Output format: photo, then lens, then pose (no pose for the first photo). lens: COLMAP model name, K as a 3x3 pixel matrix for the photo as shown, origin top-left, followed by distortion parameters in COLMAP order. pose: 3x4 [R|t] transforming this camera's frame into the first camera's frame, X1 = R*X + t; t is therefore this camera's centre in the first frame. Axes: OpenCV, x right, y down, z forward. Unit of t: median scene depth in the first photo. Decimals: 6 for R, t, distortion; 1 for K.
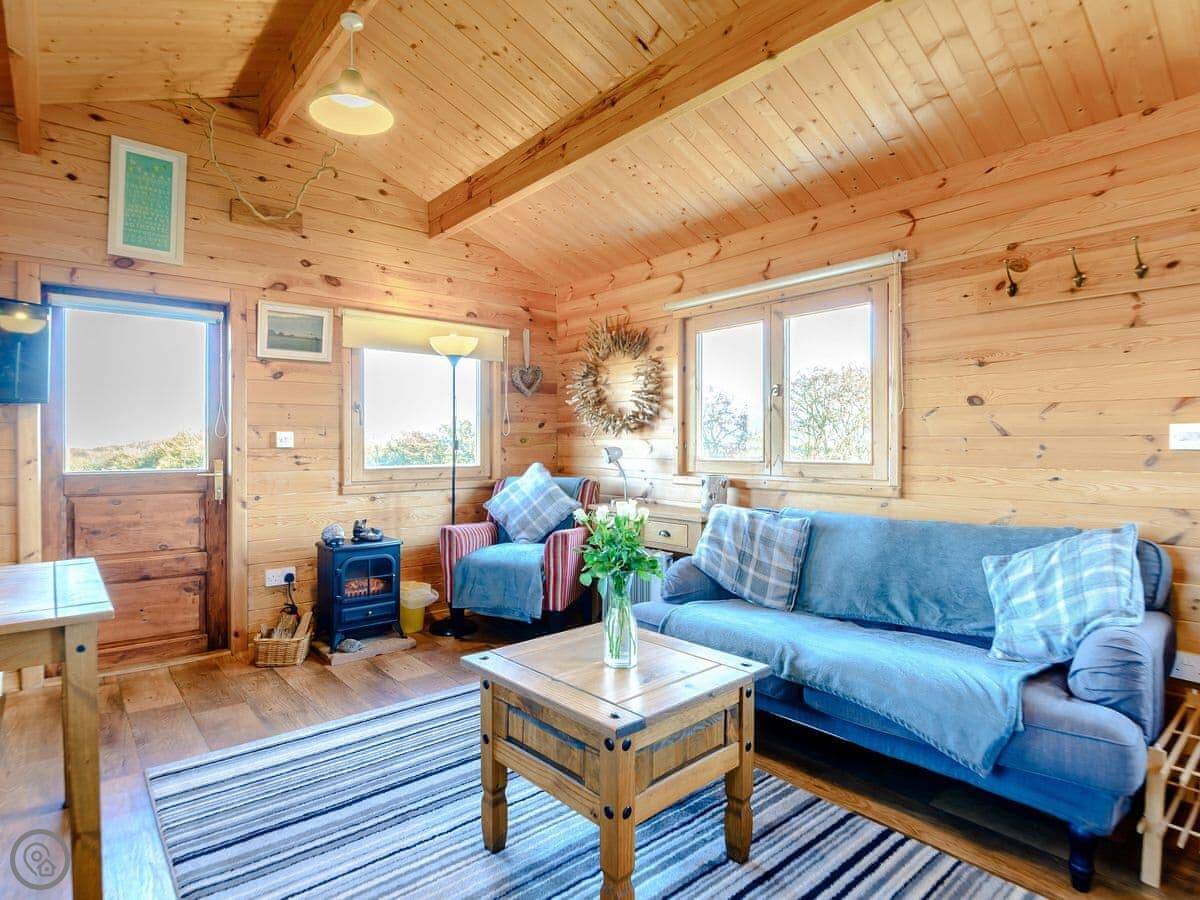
lens RADIAL K [[664.2, 0, 592.4], [0, 664.2, 440.9], [0, 0, 1]] dist [0.011651, -0.012817]
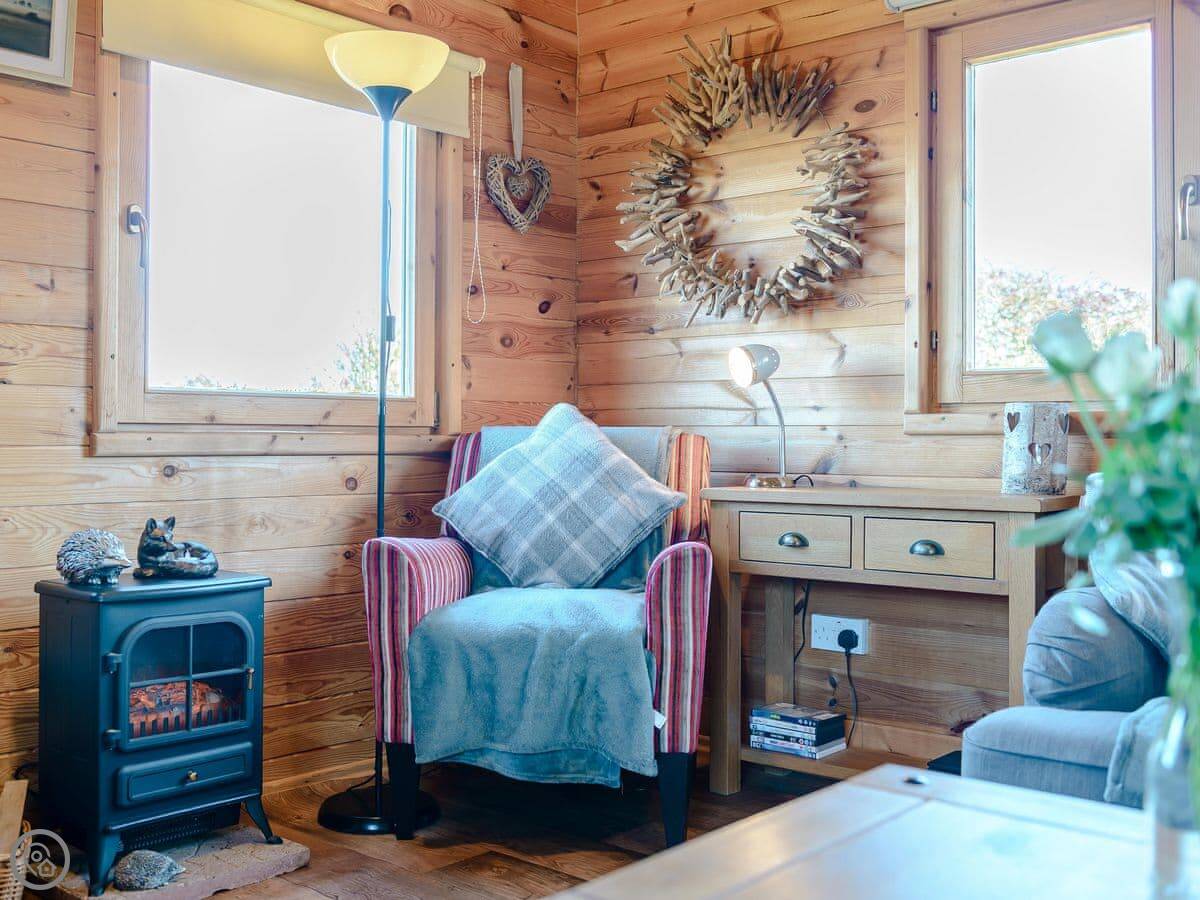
lens RADIAL K [[1385.2, 0, 625.1], [0, 1385.2, 385.2], [0, 0, 1]] dist [0.011696, 0.000000]
pose [[0.991995, -0.006310, 0.126123, -0.157688], [0.010116, 0.999512, -0.029557, 0.058313], [-0.125875, 0.030597, 0.991574, 0.177804]]
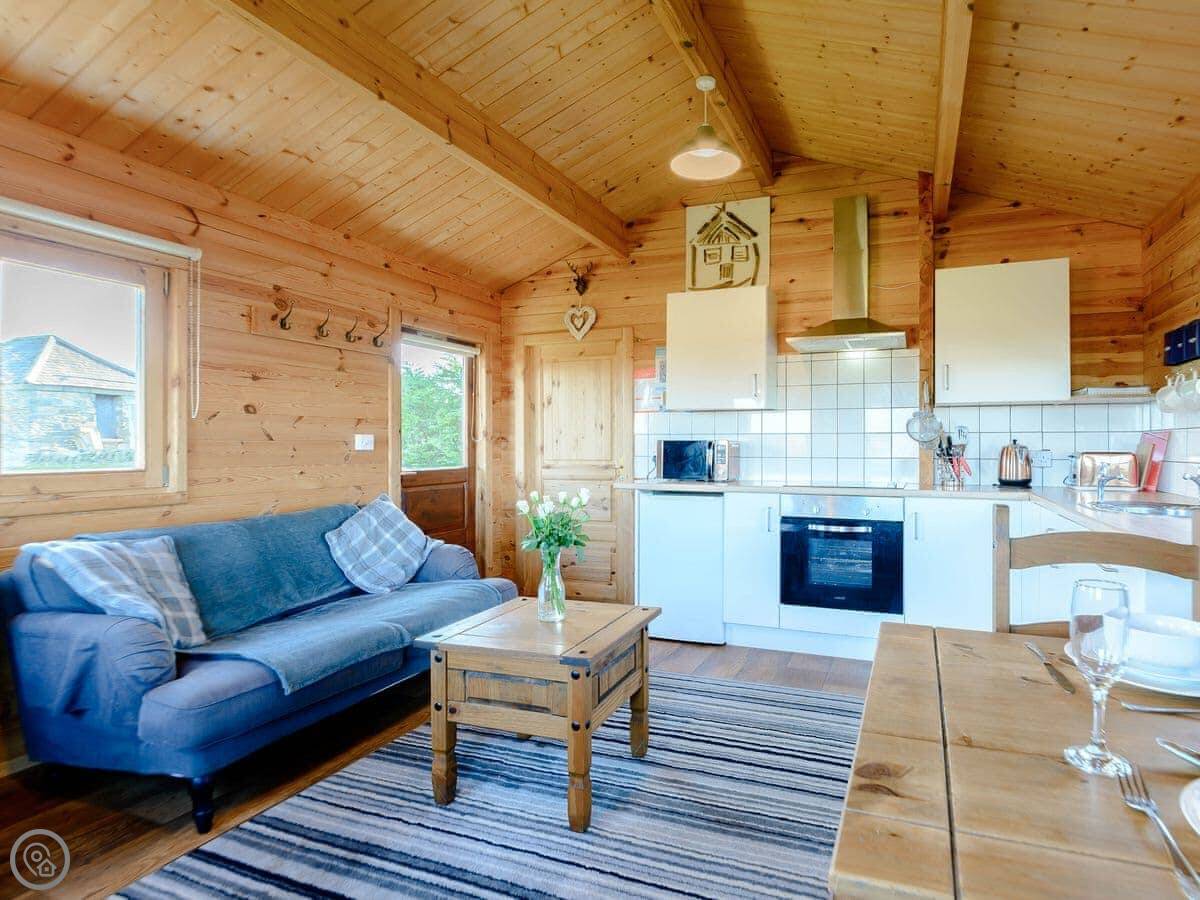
lens RADIAL K [[631.9, 0, 666.1], [0, 631.9, 451.8], [0, 0, 1]] dist [-0.023257, 0.000353]
pose [[-0.471577, 0.001257, 0.881824, -0.495721], [0.006773, 0.999975, 0.002196, 0.009896], [-0.881799, 0.007008, -0.471574, 0.616635]]
